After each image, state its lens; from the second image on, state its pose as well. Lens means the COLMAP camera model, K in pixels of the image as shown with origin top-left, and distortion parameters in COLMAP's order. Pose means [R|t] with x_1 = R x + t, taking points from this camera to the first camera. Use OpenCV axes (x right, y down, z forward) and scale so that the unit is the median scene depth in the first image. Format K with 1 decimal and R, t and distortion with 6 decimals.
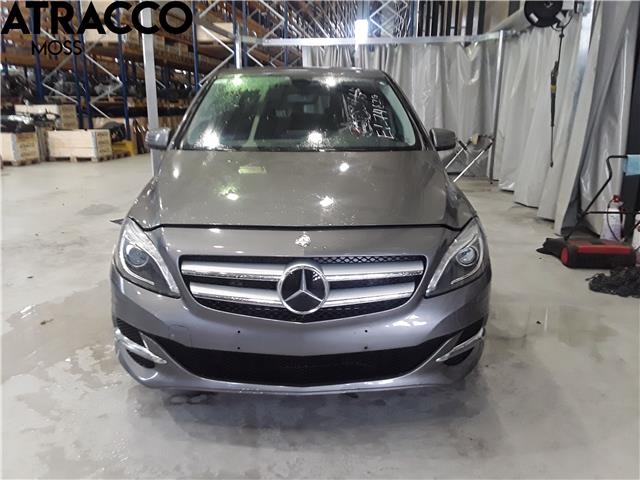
lens RADIAL K [[511.8, 0, 320.1], [0, 511.8, 240.6], [0, 0, 1]] dist [-0.009013, -0.004702]
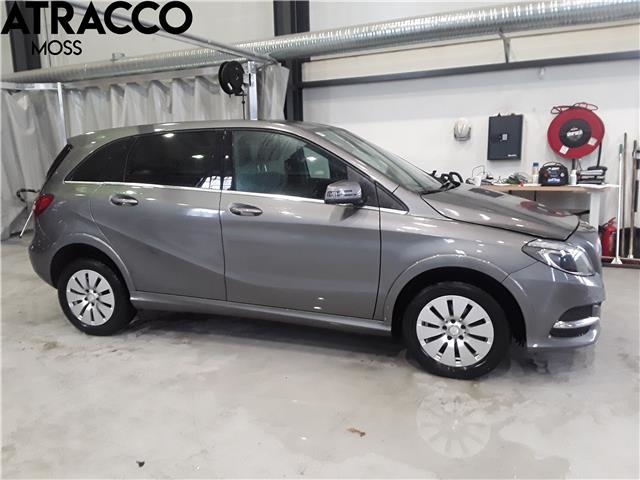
lens RADIAL K [[511.8, 0, 320.4], [0, 511.8, 239.0], [0, 0, 1]] dist [-0.009013, -0.004702]
pose [[0.354015, -0.165372, 0.920503, -0.823410], [0.253893, 0.964274, 0.075591, -0.134543], [-0.900118, 0.206948, 0.383354, 0.463339]]
